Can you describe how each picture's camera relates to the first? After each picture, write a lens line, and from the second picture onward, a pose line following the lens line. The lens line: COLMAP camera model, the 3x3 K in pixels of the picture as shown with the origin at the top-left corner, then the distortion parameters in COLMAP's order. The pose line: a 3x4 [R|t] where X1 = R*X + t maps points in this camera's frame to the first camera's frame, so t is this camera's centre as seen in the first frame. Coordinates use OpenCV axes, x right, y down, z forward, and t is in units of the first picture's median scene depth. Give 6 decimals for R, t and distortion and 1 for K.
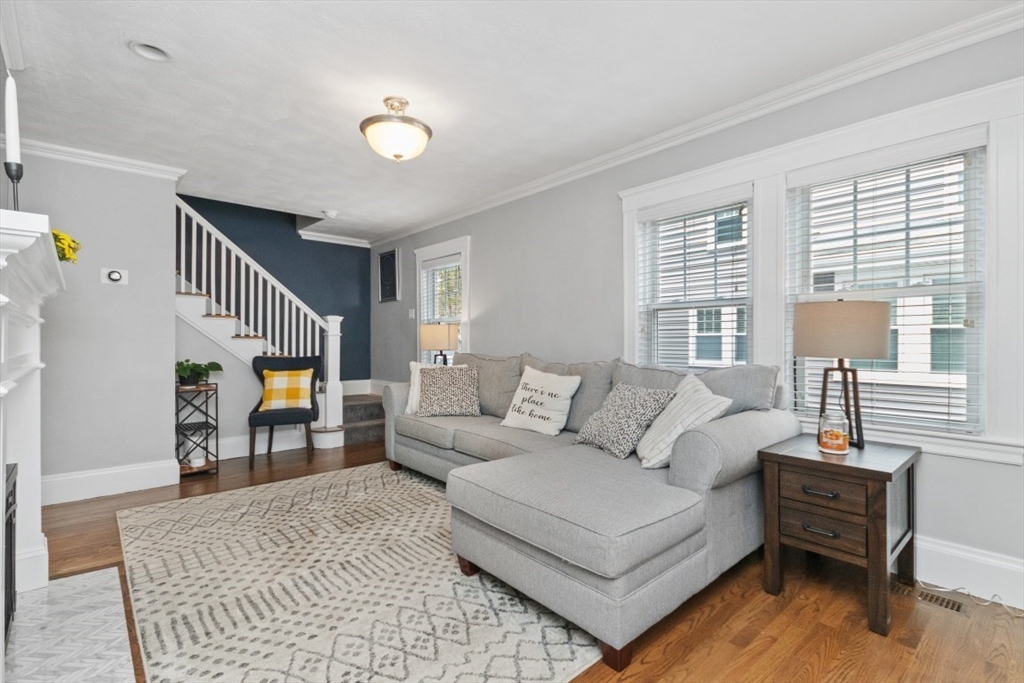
lens RADIAL K [[466.4, 0, 512.0], [0, 466.4, 341.5], [0, 0, 1]] dist [0.015892, -0.000255]
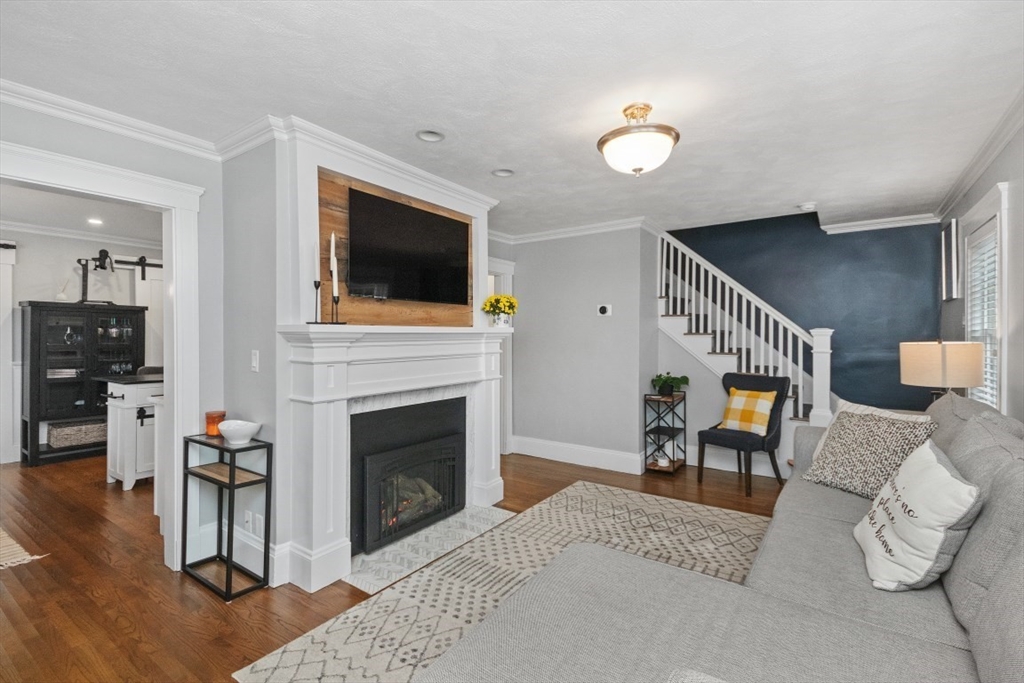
lens RADIAL K [[466.4, 0, 512.0], [0, 466.4, 341.5], [0, 0, 1]] dist [0.015892, -0.000255]
pose [[0.253501, 0.009754, -0.967286, 0.452387], [0.001232, 0.999945, 0.010406, -0.069005], [0.967334, -0.003830, 0.253475, 0.450687]]
